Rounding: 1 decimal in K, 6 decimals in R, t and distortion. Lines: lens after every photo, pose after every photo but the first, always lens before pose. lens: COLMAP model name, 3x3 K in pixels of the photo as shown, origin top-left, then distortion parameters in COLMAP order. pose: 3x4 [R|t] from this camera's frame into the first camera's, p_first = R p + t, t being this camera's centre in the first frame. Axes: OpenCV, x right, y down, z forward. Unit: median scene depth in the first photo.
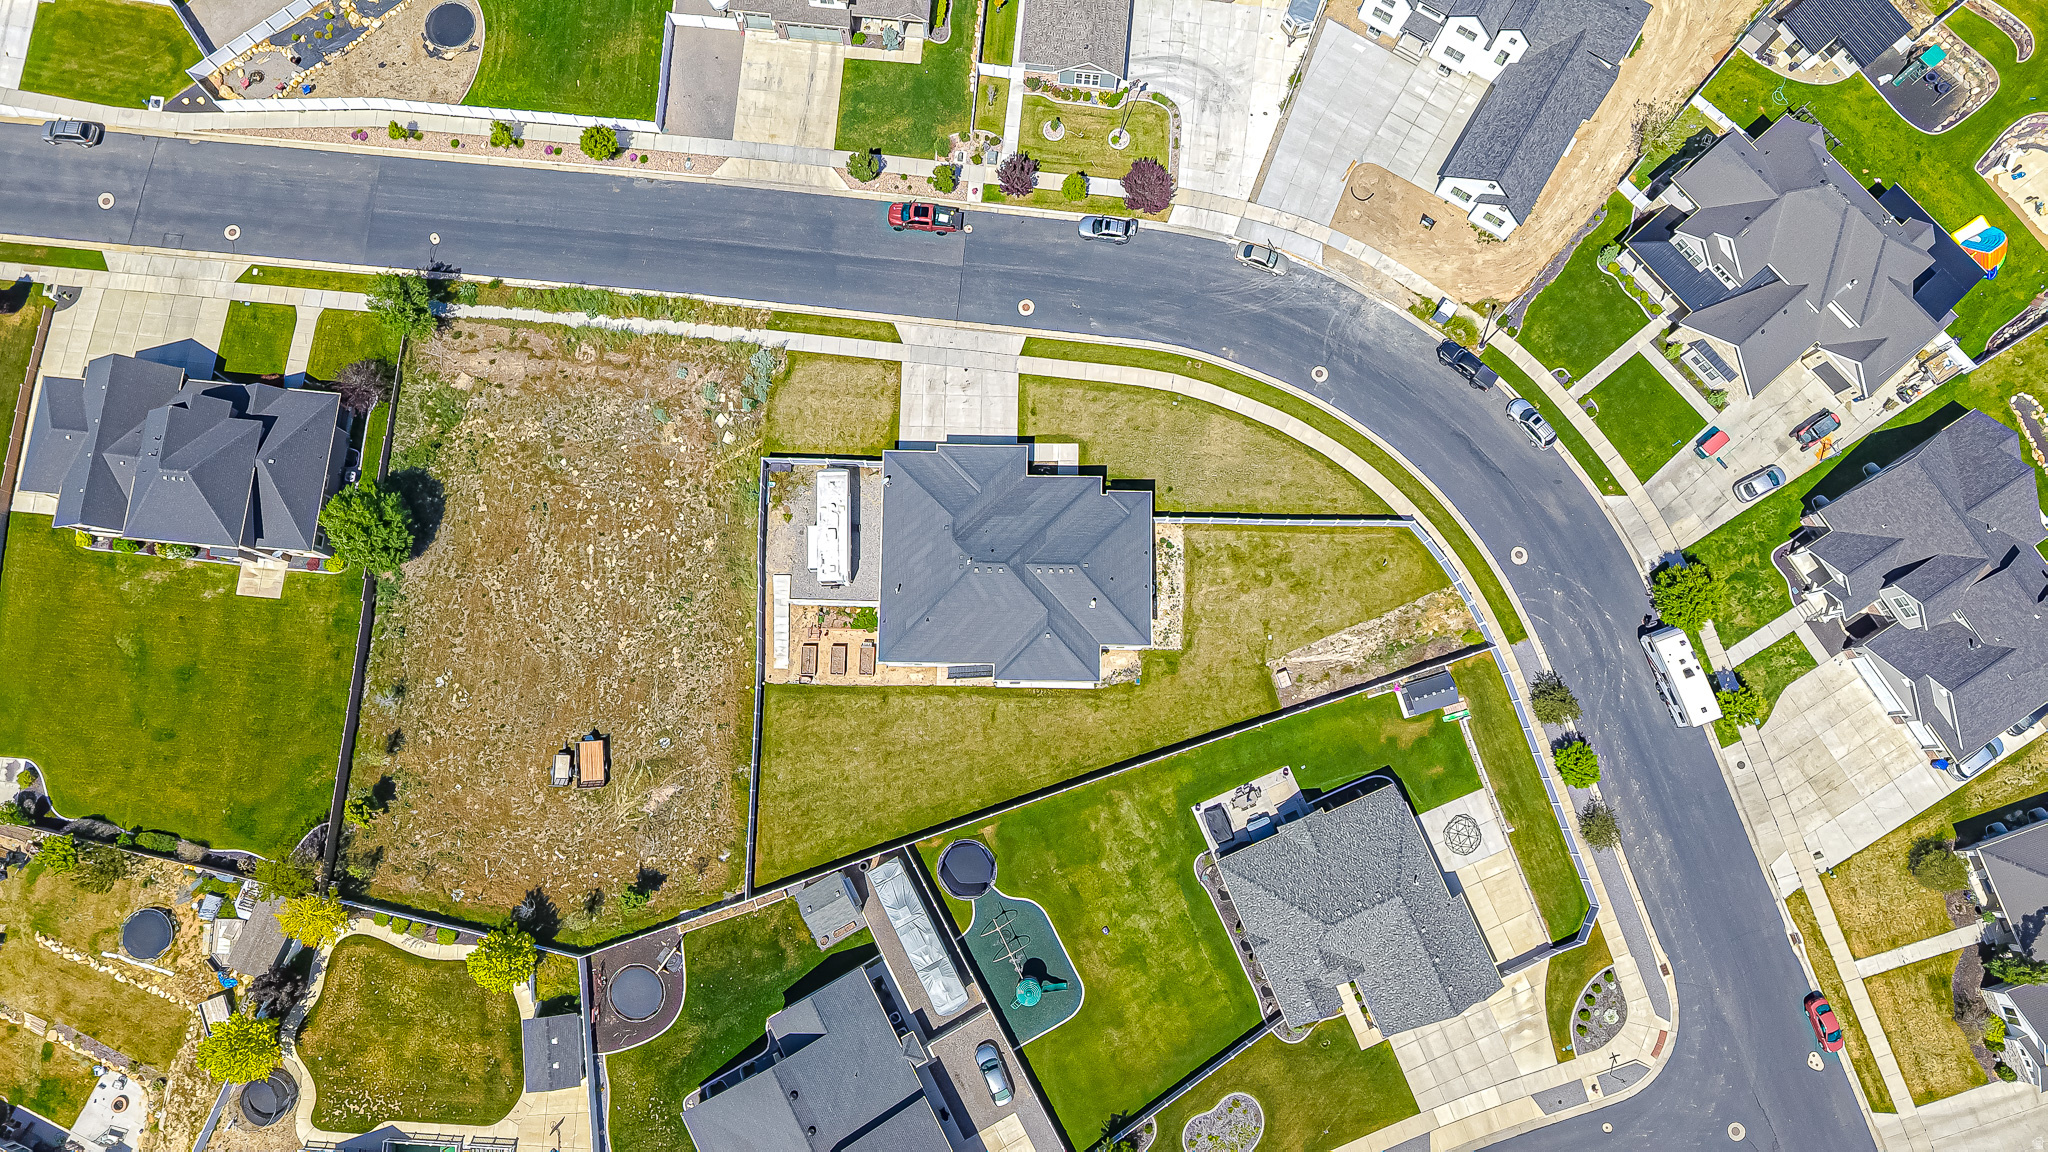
lens RADIAL K [[1367.5, 0, 1020.2], [0, 1367.5, 581.0], [0, 0, 1]] dist [0.047225, -0.053497]
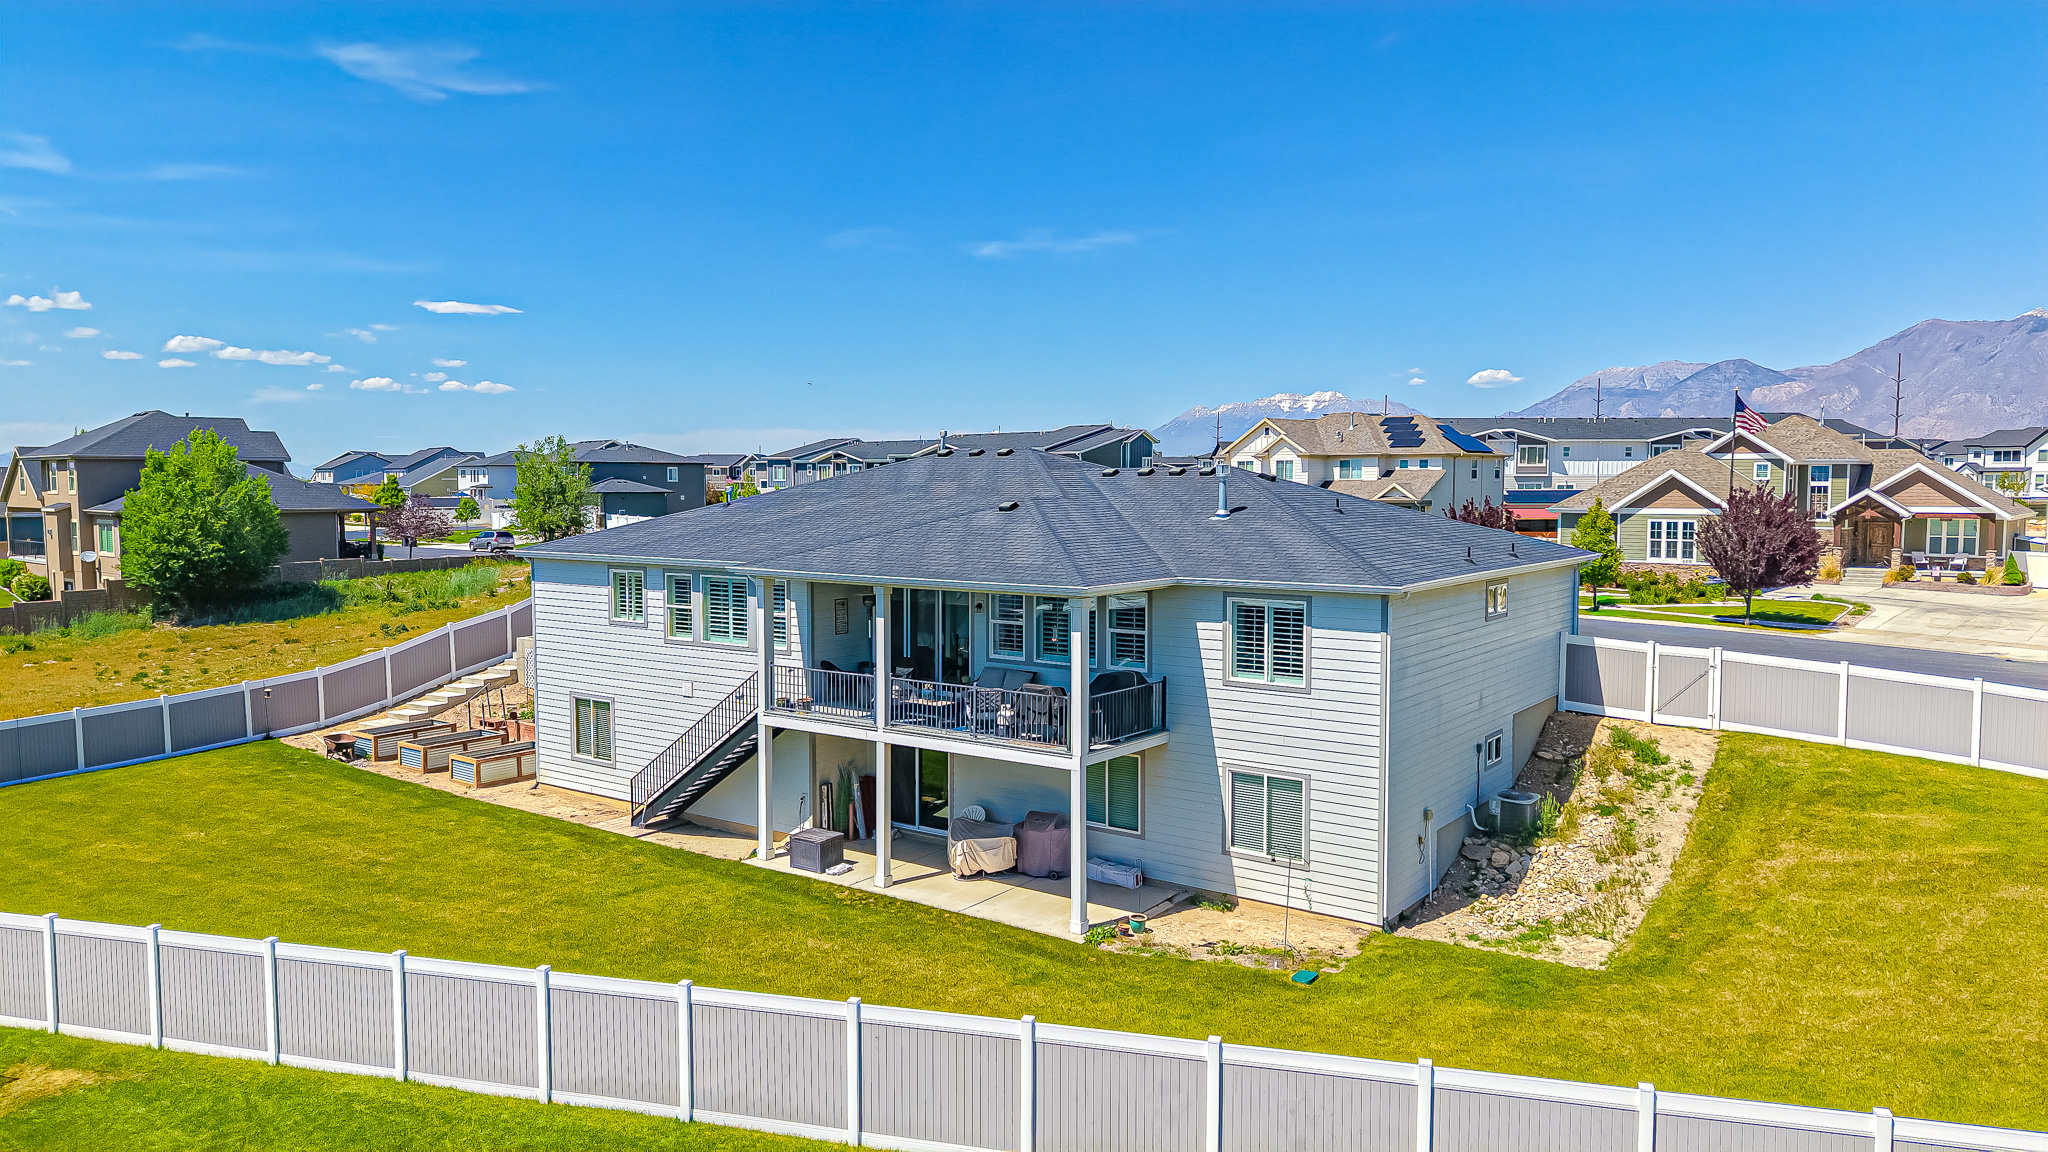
lens RADIAL K [[1367.5, 0, 1015.9], [0, 1367.5, 575.3], [0, 0, 1]] dist [0.047225, -0.053497]
pose [[0.814717, 0.029502, -0.579108, 0.159034], [-0.569989, 0.224222, -0.790466, 0.228496], [0.106528, 0.974091, 0.199493, 0.902953]]
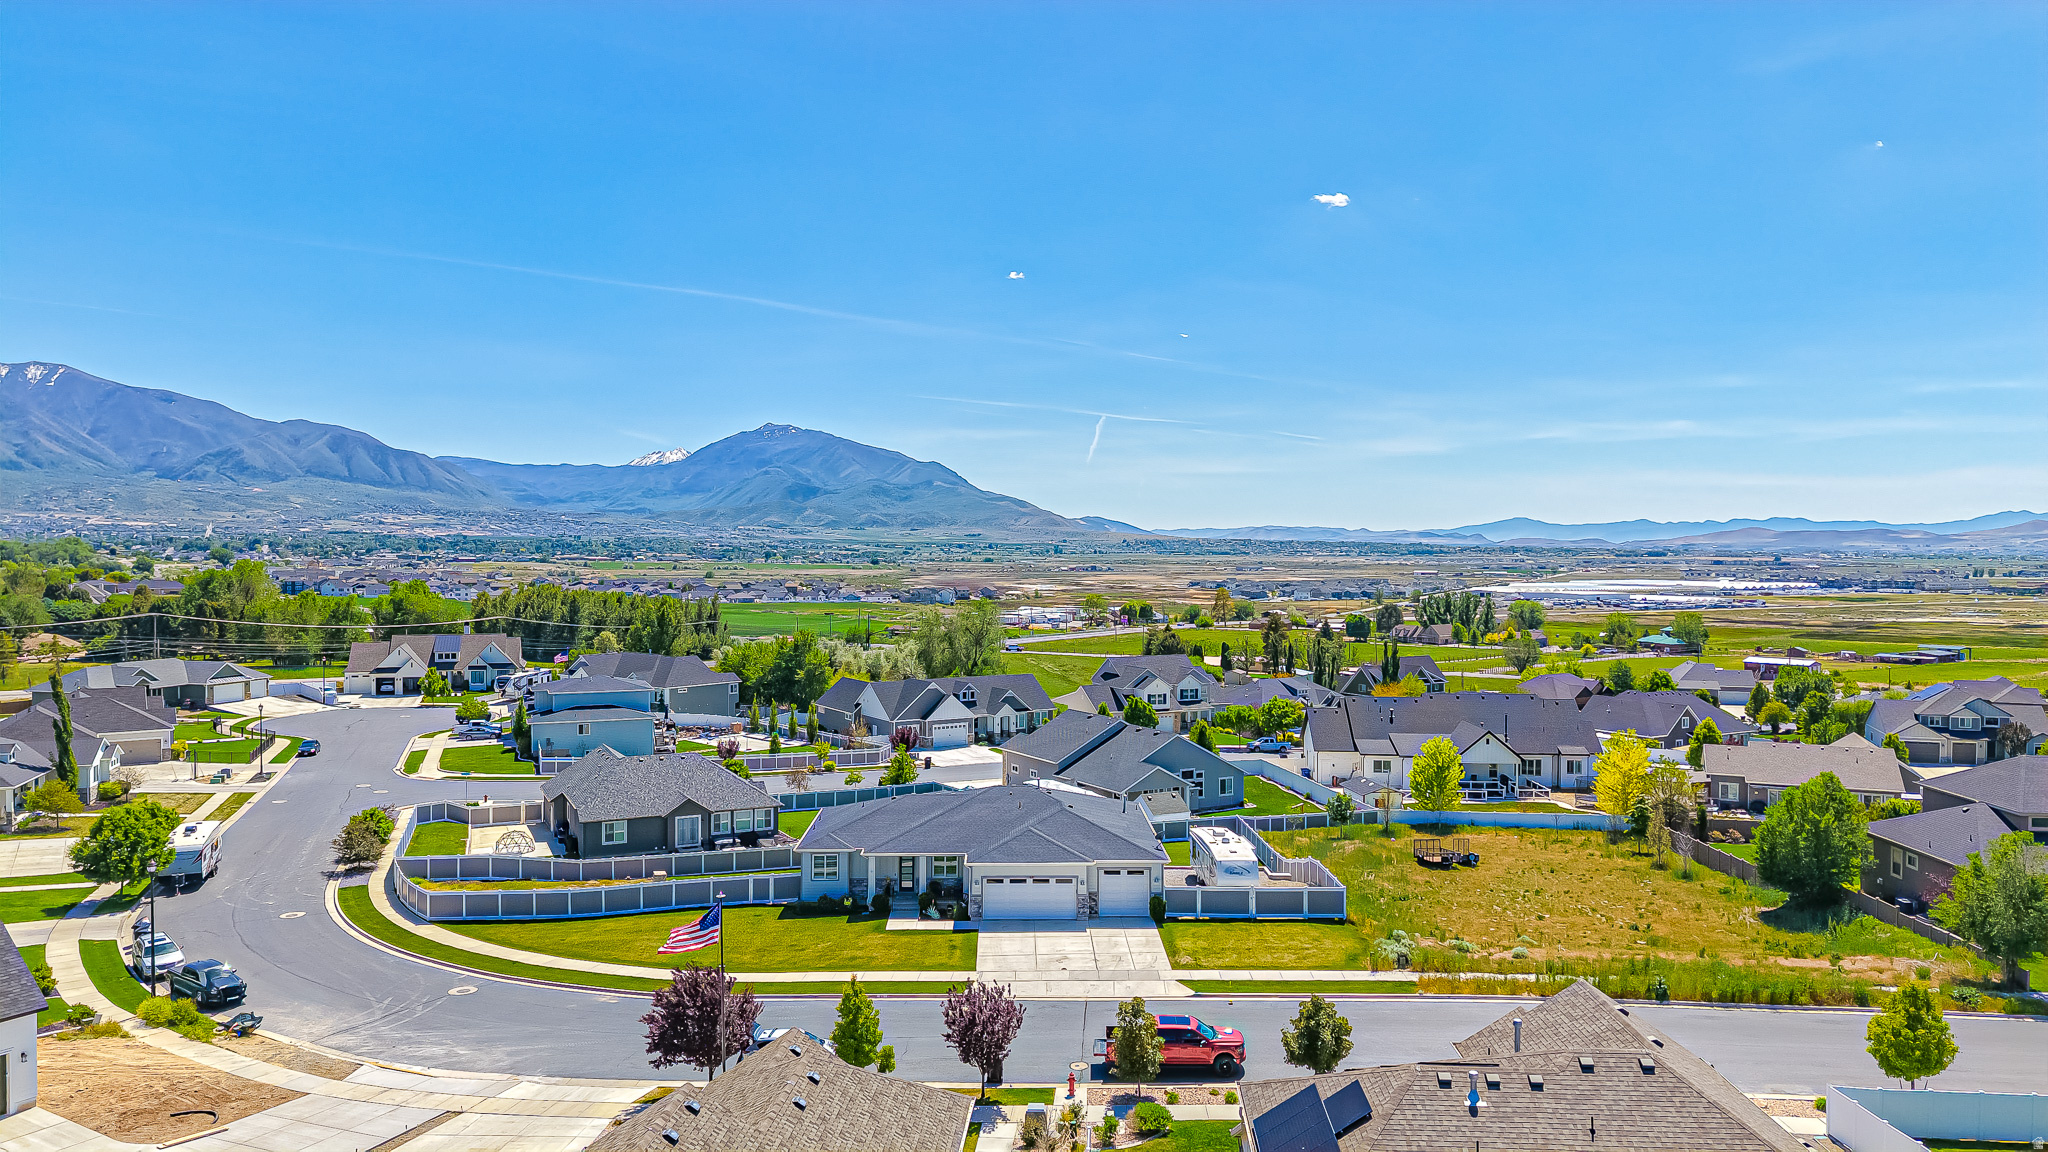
lens RADIAL K [[1367.5, 0, 1026.5], [0, 1367.5, 570.2], [0, 0, 1]] dist [0.047225, -0.053497]
pose [[-0.999431, -0.011743, -0.031614, -0.002049], [-0.033014, 0.149249, 0.988248, -0.788242], [-0.006887, 0.988730, -0.149551, 0.929686]]
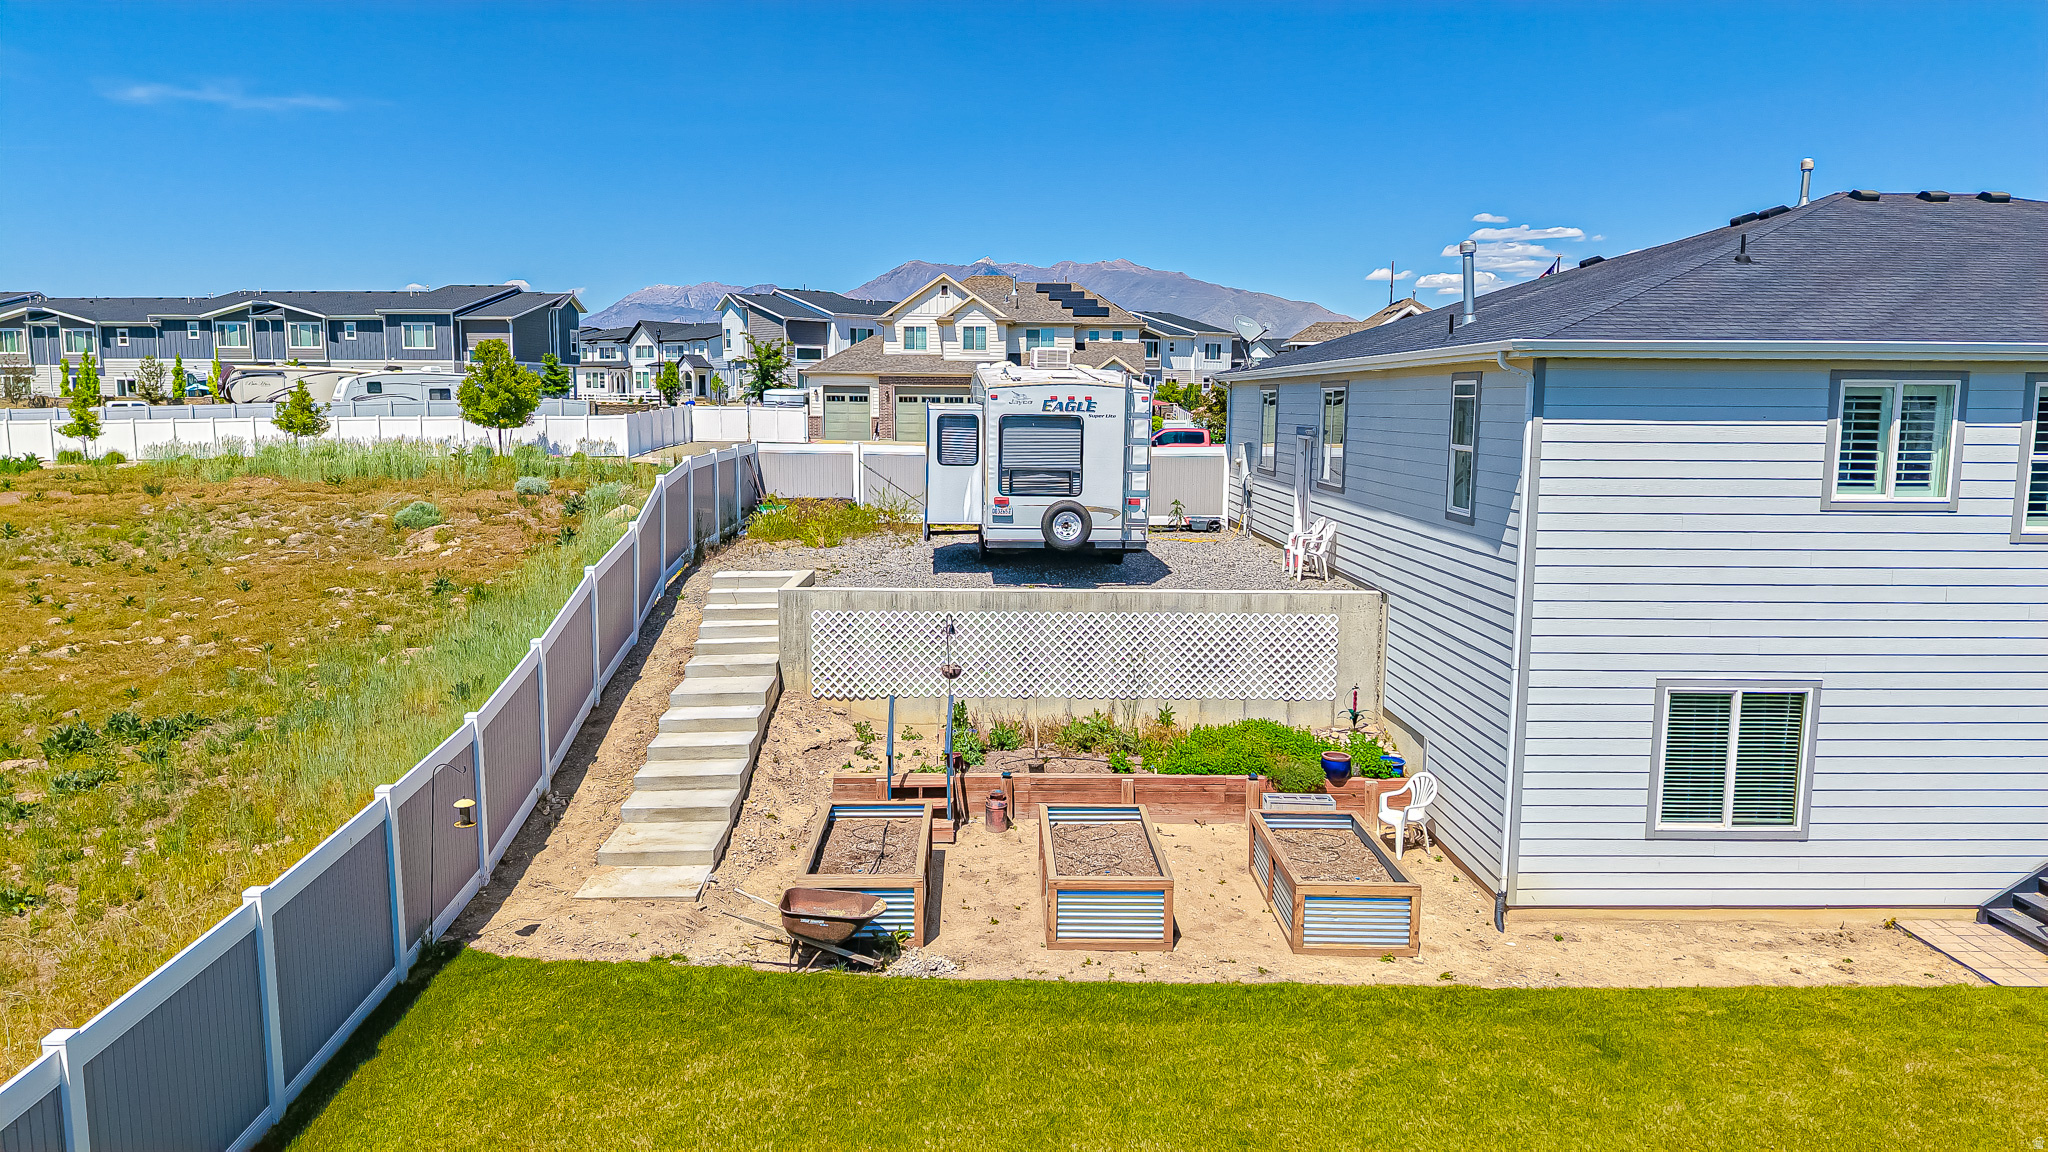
lens RADIAL K [[1367.5, 0, 1023.8], [0, 1367.5, 575.9], [0, 0, 1]] dist [0.047225, -0.053497]
pose [[0.999097, -0.006498, 0.041996, -0.144887], [0.042043, 0.294942, -0.954590, 0.170153], [-0.006183, 0.955493, 0.294948, 0.930061]]
